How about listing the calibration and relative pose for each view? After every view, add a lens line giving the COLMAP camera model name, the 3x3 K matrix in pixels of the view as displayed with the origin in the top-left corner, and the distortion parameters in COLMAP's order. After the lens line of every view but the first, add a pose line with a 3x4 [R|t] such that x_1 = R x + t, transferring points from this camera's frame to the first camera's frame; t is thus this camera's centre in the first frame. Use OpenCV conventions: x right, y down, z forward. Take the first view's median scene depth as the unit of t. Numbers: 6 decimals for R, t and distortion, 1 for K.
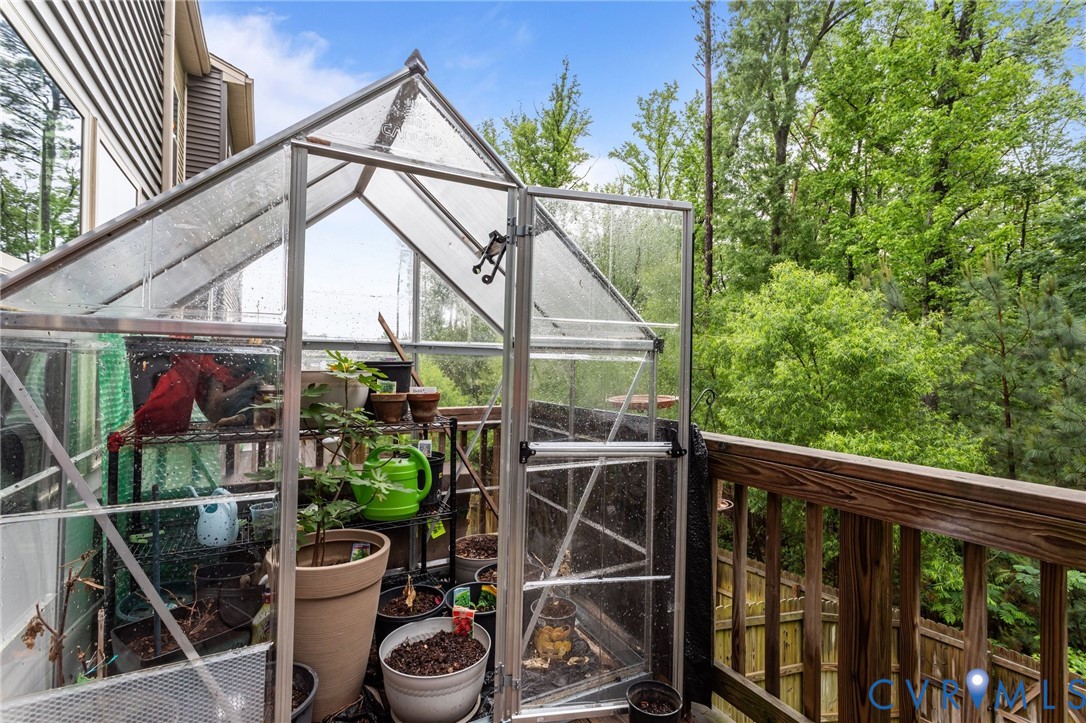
lens RADIAL K [[509.6, 0, 542.6], [0, 509.6, 356.5], [0, 0, 1]] dist [0.002346, 0.000332]
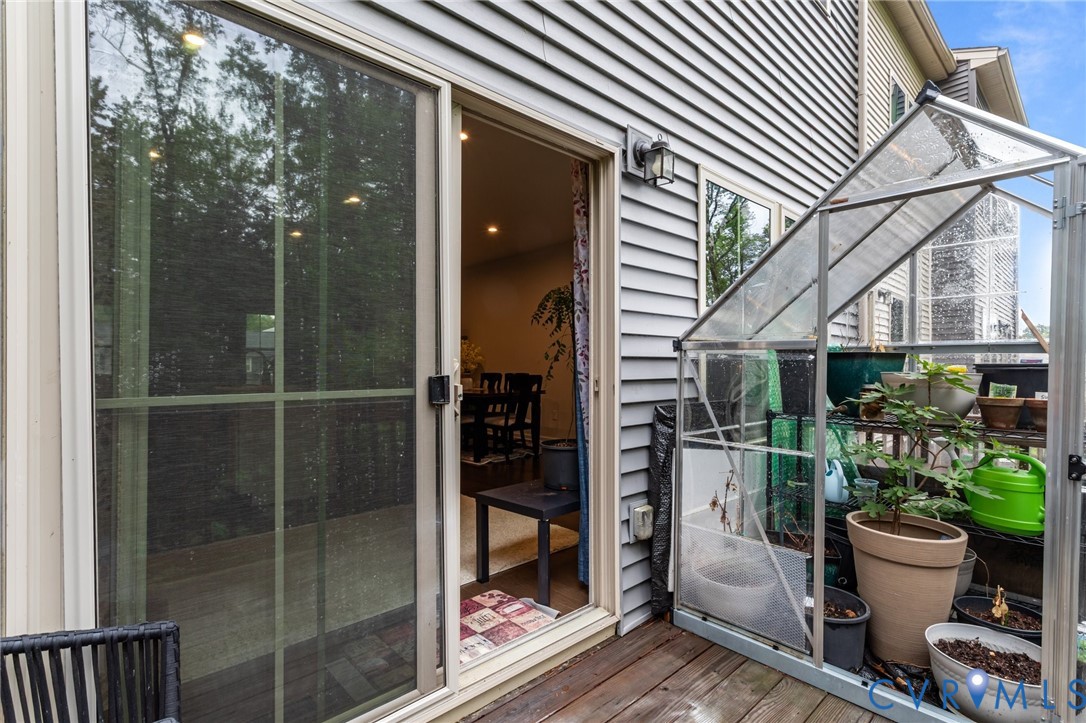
lens RADIAL K [[509.6, 0, 542.6], [0, 509.6, 356.5], [0, 0, 1]] dist [0.002346, 0.000332]
pose [[0.241424, -0.021782, -0.970175, 0.477513], [0.017008, 0.999689, -0.018213, -0.000778], [0.970271, -0.012104, 0.241720, -0.064235]]
